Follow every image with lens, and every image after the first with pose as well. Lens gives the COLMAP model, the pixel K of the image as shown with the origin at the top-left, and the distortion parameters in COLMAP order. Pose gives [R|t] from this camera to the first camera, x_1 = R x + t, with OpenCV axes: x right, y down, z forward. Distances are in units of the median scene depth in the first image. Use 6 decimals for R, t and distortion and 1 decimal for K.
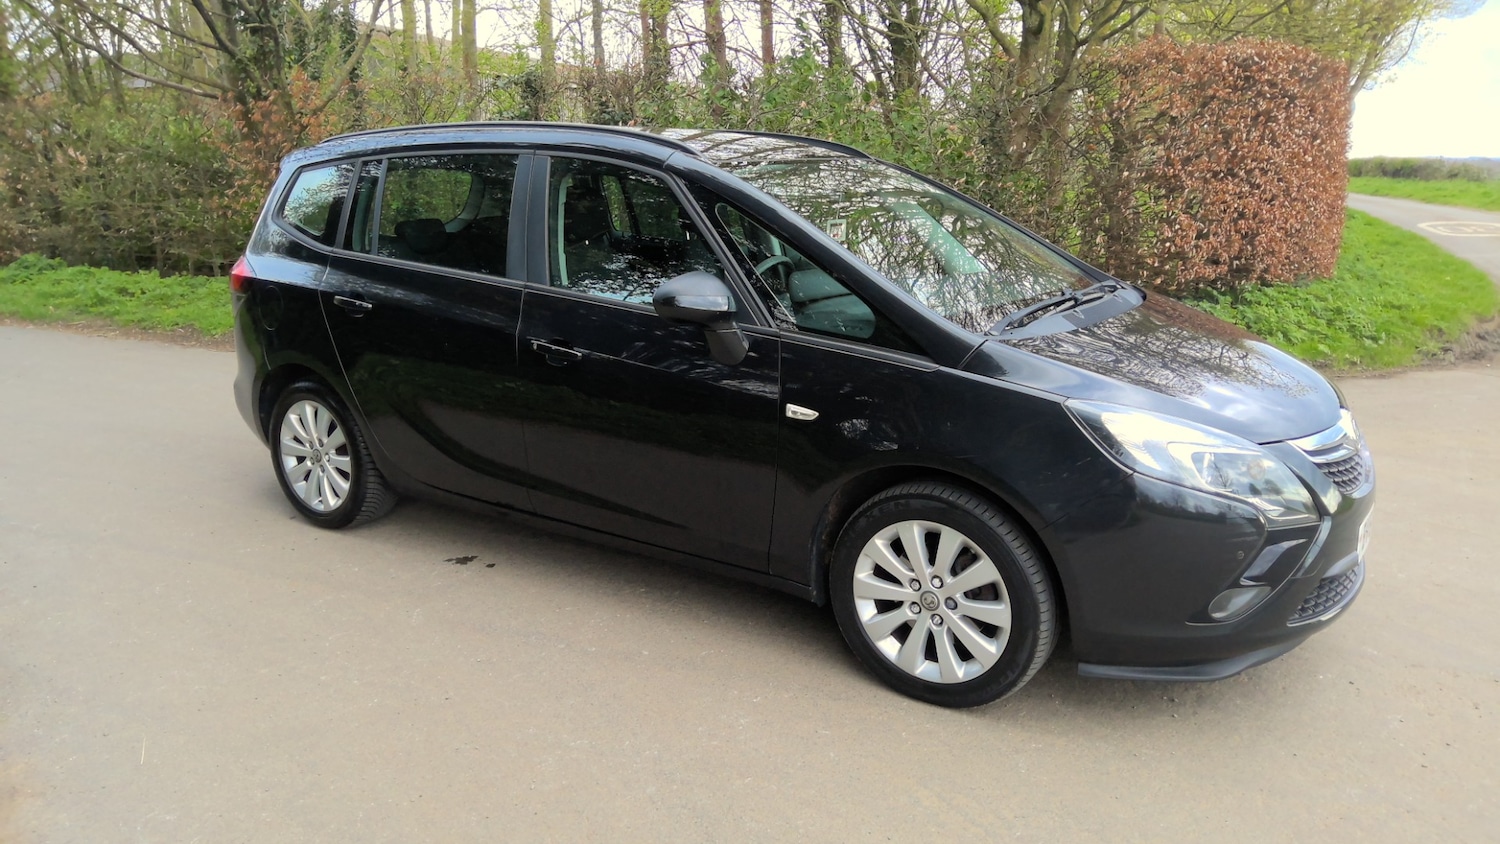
lens RADIAL K [[1082.0, 0, 771.3], [0, 1082.0, 417.9], [0, 0, 1]] dist [0.086725, -0.128751]
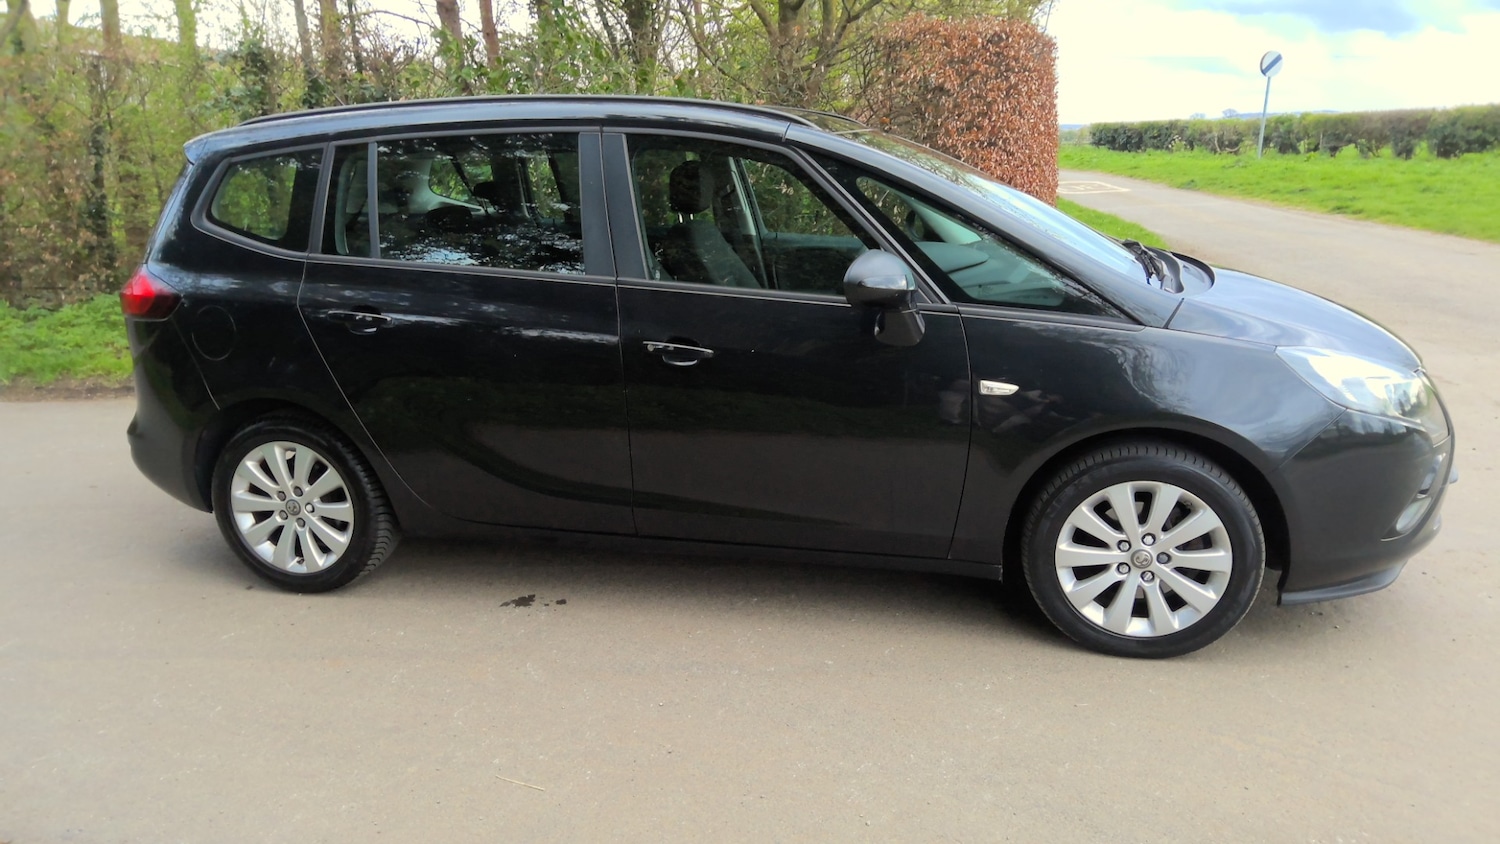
lens RADIAL K [[1082.0, 0, 771.3], [0, 1082.0, 417.9], [0, 0, 1]] dist [0.086725, -0.128751]
pose [[0.936106, -0.109947, 0.334092, -0.435982], [0.104049, 0.993936, 0.035556, -0.030407], [-0.335975, 0.001478, 0.941870, 0.132937]]
